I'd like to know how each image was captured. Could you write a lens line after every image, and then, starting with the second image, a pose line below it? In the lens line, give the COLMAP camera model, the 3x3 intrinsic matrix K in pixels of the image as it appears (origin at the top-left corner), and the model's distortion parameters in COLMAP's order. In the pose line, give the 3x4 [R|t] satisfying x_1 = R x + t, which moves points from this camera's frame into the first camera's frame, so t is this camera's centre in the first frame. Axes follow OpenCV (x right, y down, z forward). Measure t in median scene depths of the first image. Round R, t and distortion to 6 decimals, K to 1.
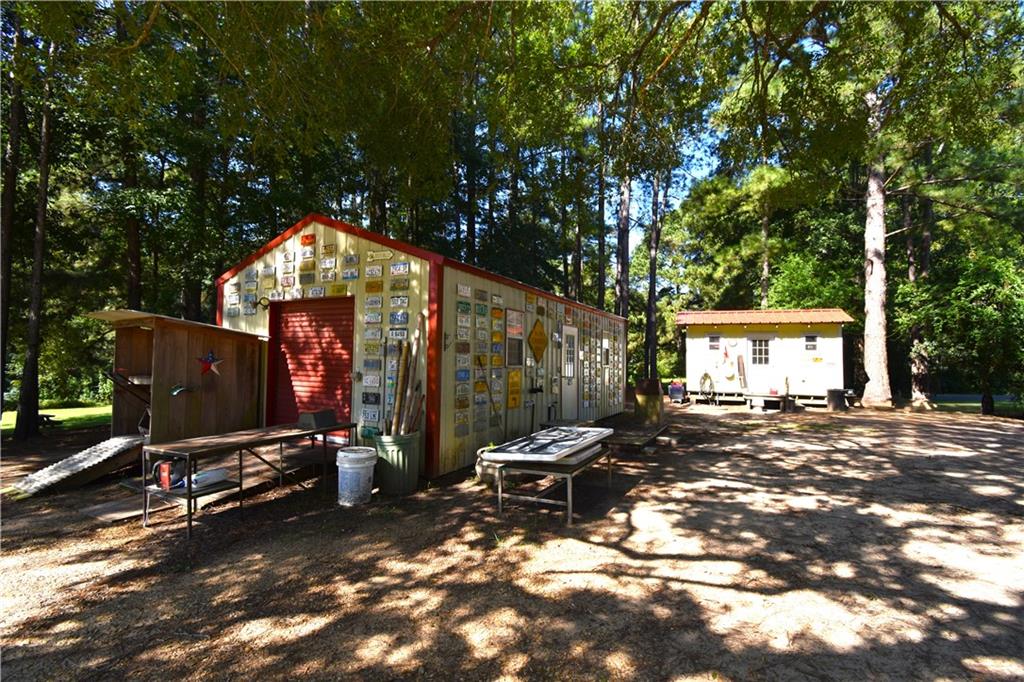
lens RADIAL K [[457.4, 0, 516.3], [0, 457.4, 344.3], [0, 0, 1]] dist [0.015053, -0.024178]
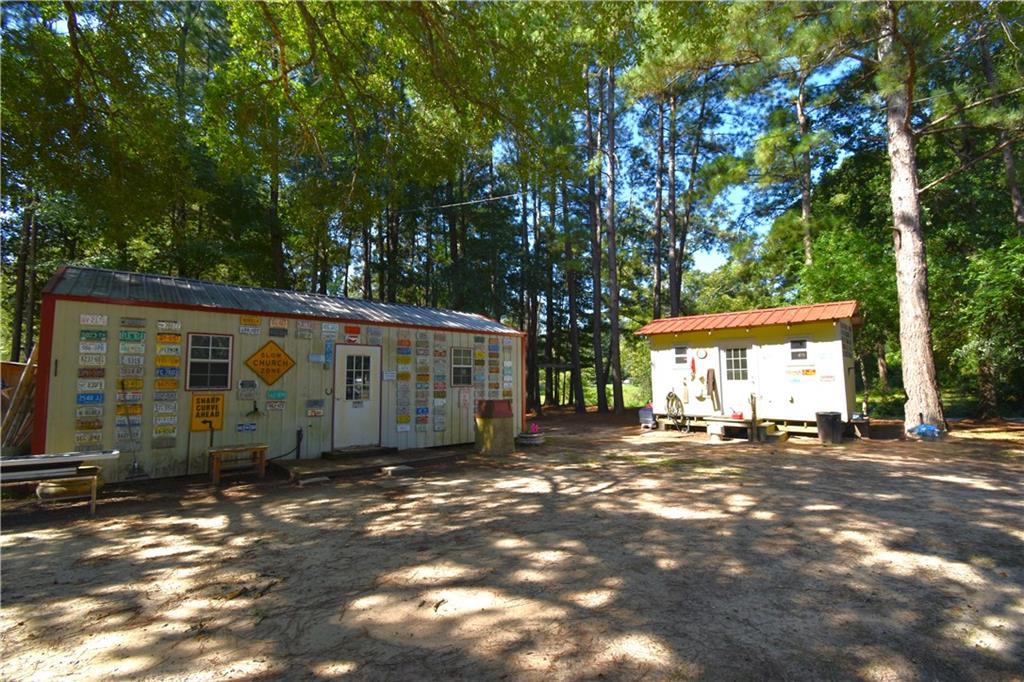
lens RADIAL K [[457.4, 0, 516.3], [0, 457.4, 344.3], [0, 0, 1]] dist [0.015053, -0.024178]
pose [[0.933770, -0.050462, -0.354298, 0.473532], [0.033694, 0.998008, -0.053342, 0.012339], [0.356283, 0.037872, 0.933610, 0.139598]]
